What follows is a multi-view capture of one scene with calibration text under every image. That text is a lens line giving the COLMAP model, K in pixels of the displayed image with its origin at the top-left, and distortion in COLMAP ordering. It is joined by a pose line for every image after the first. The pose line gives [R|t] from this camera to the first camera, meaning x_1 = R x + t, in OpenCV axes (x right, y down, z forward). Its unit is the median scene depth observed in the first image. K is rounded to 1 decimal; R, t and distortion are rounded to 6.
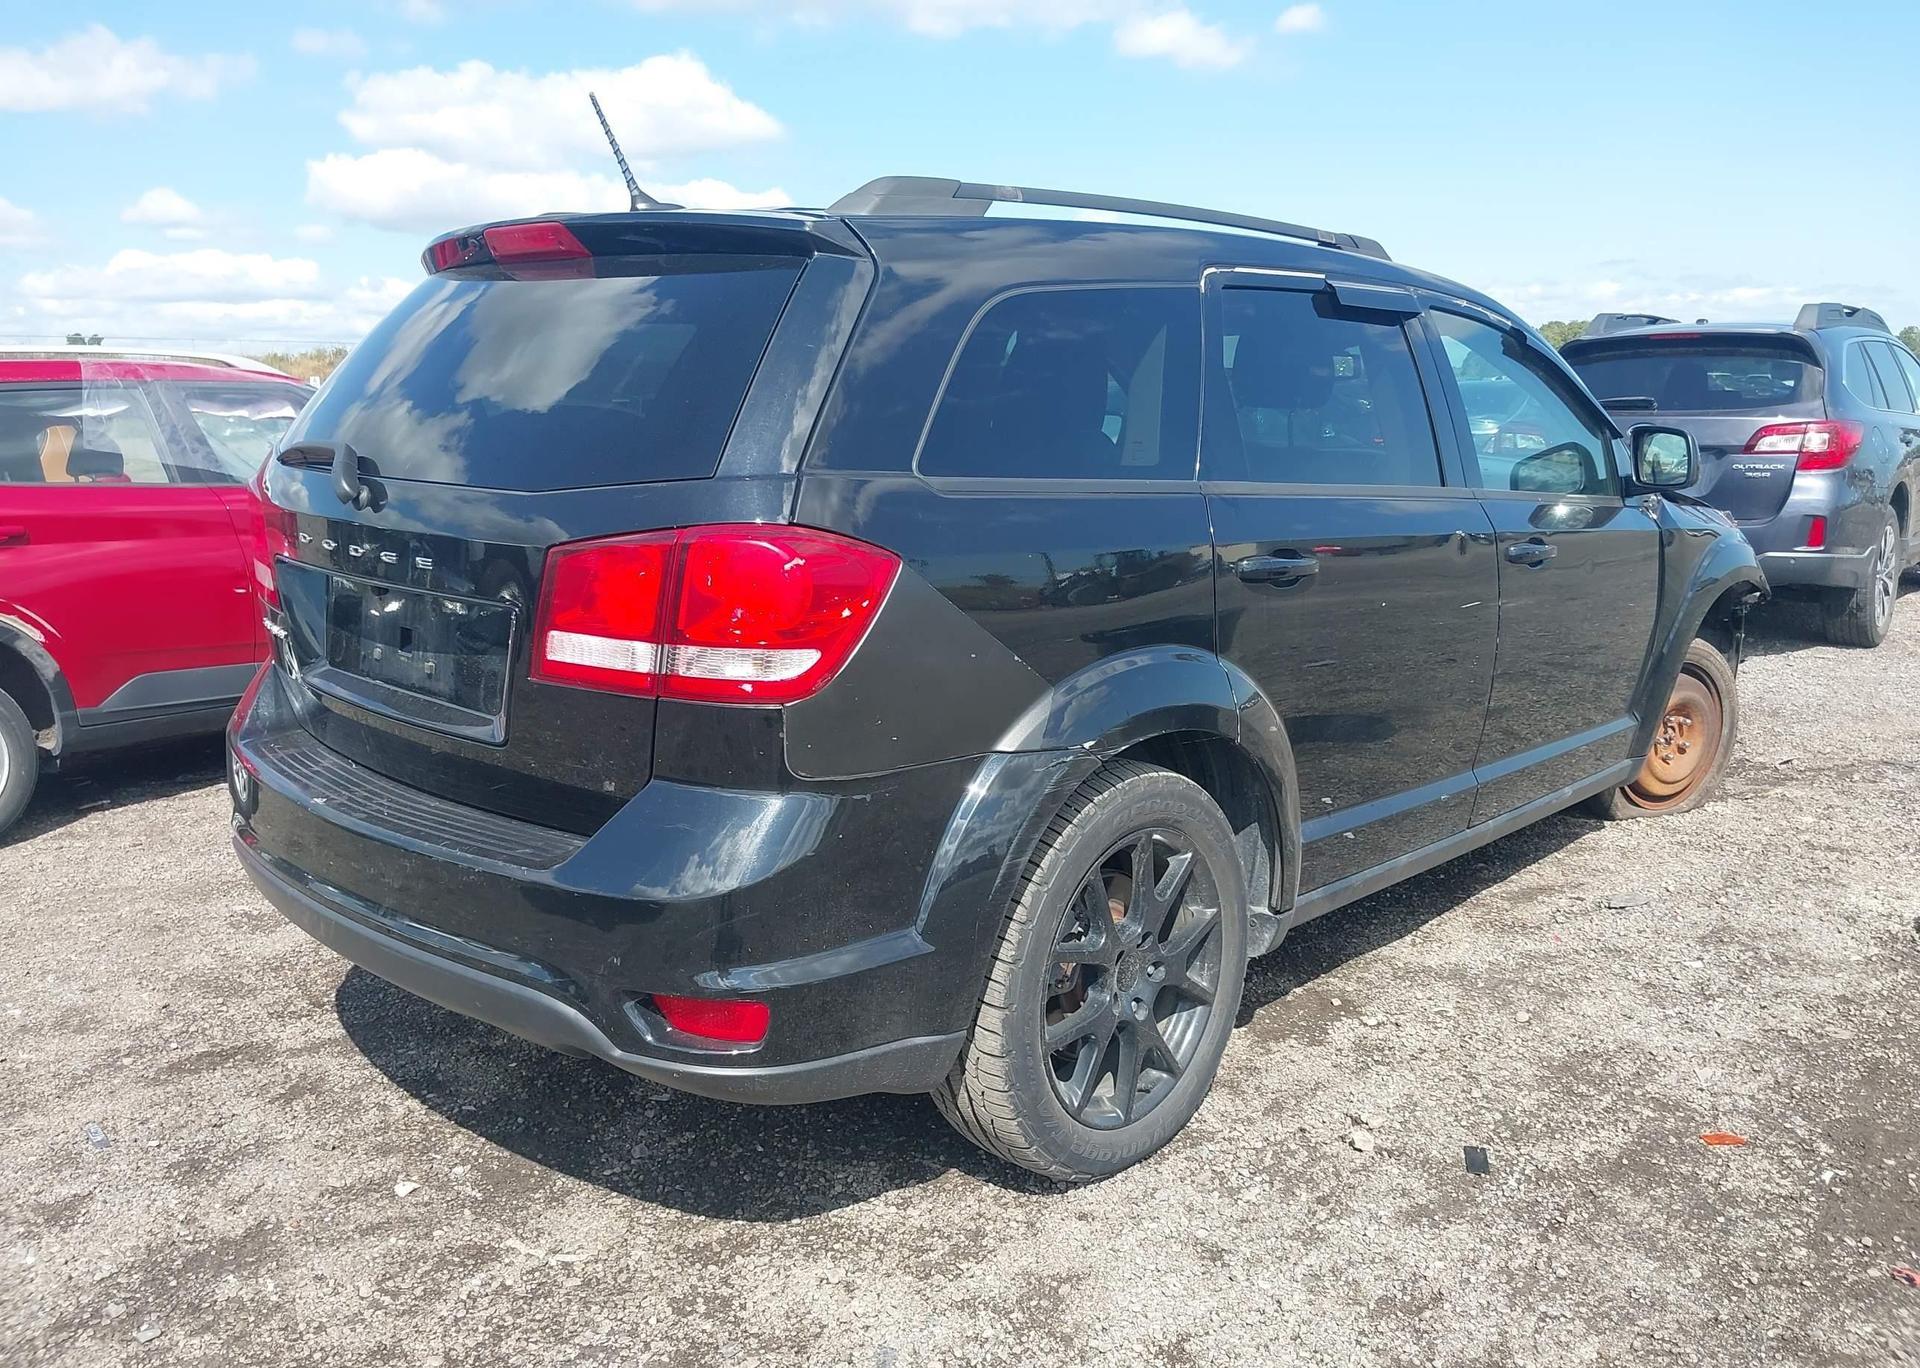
lens RADIAL K [[1495.8, 0, 1007.4], [0, 1495.8, 799.7], [0, 0, 1]] dist [-0.001197, -0.002635]
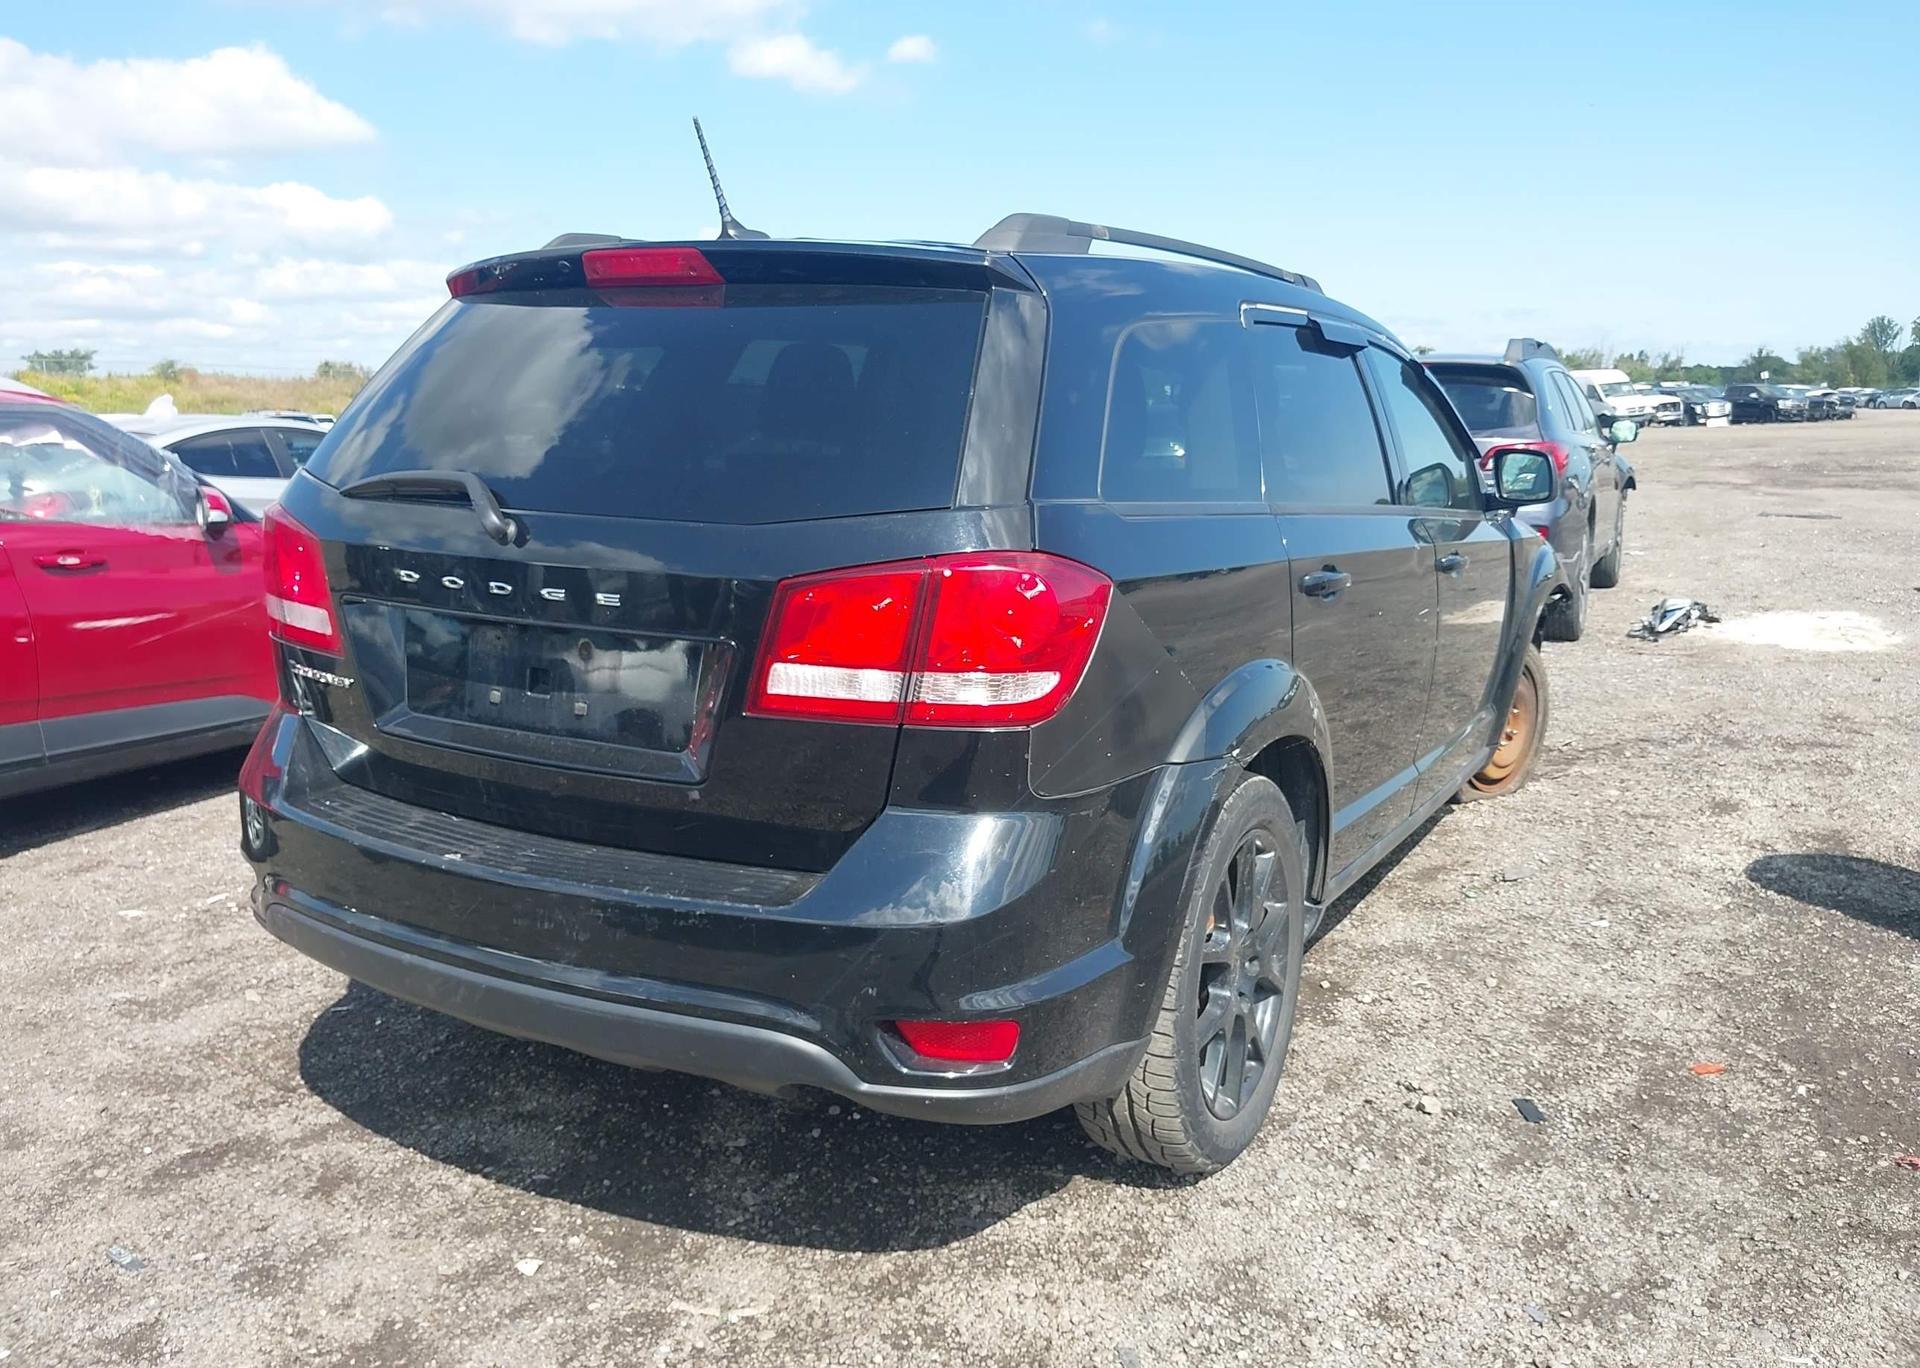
lens RADIAL K [[1506.1, 0, 1016.2], [0, 1506.1, 785.3], [0, 0, 1]] dist [-0.006540, 0.001787]
pose [[0.968058, -0.058034, 0.243917, -0.318376], [0.063547, 0.997869, -0.014789, -0.006974], [-0.242539, 0.029816, 0.969683, 0.004705]]
